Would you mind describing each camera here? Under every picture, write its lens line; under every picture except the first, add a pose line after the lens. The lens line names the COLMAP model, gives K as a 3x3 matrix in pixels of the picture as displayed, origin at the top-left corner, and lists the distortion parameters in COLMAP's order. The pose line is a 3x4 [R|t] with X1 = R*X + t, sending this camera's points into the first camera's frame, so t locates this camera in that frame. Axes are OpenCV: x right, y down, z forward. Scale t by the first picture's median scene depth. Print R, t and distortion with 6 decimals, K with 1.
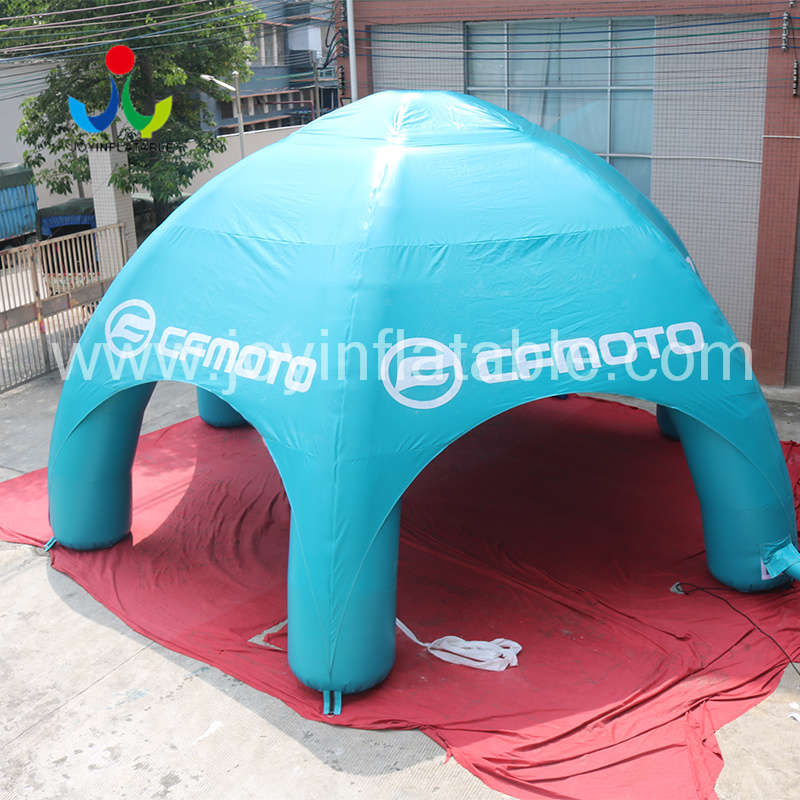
lens RADIAL K [[1030.2, 0, 400.0], [0, 1030.2, 400.0], [0, 0, 1]] dist [-0.135789, 0.097179]
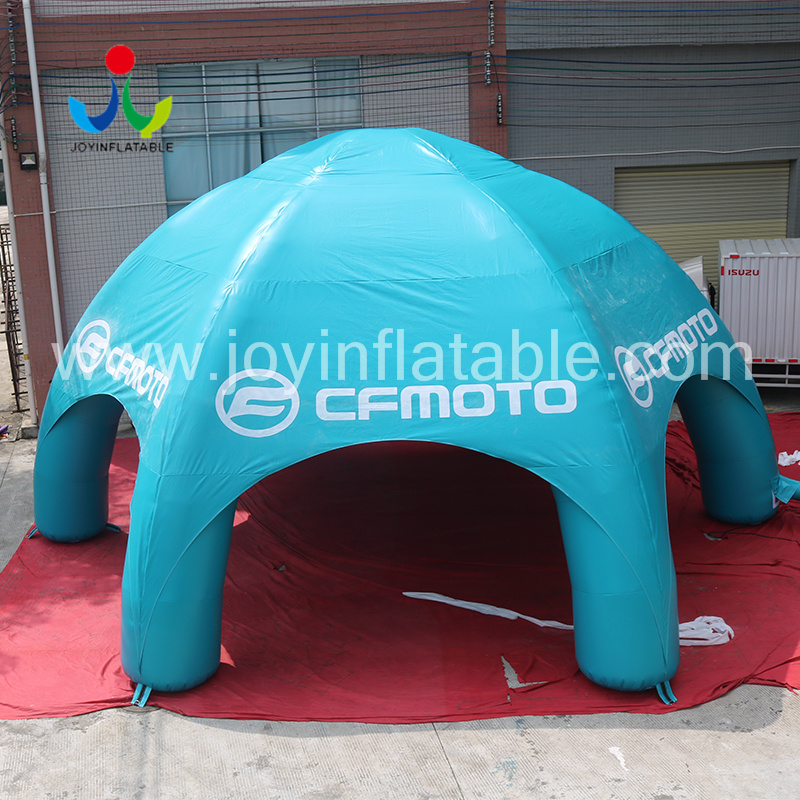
lens RADIAL K [[1105.0, 0, 400.0], [0, 1105.0, 400.0], [0, 0, 1]] dist [-0.087758, 0.004382]
pose [[0.779210, -0.177634, 0.601065, -0.498833], [0.217047, 0.976135, 0.007103, -0.036039], [-0.587982, 0.124924, 0.799169, 0.123023]]
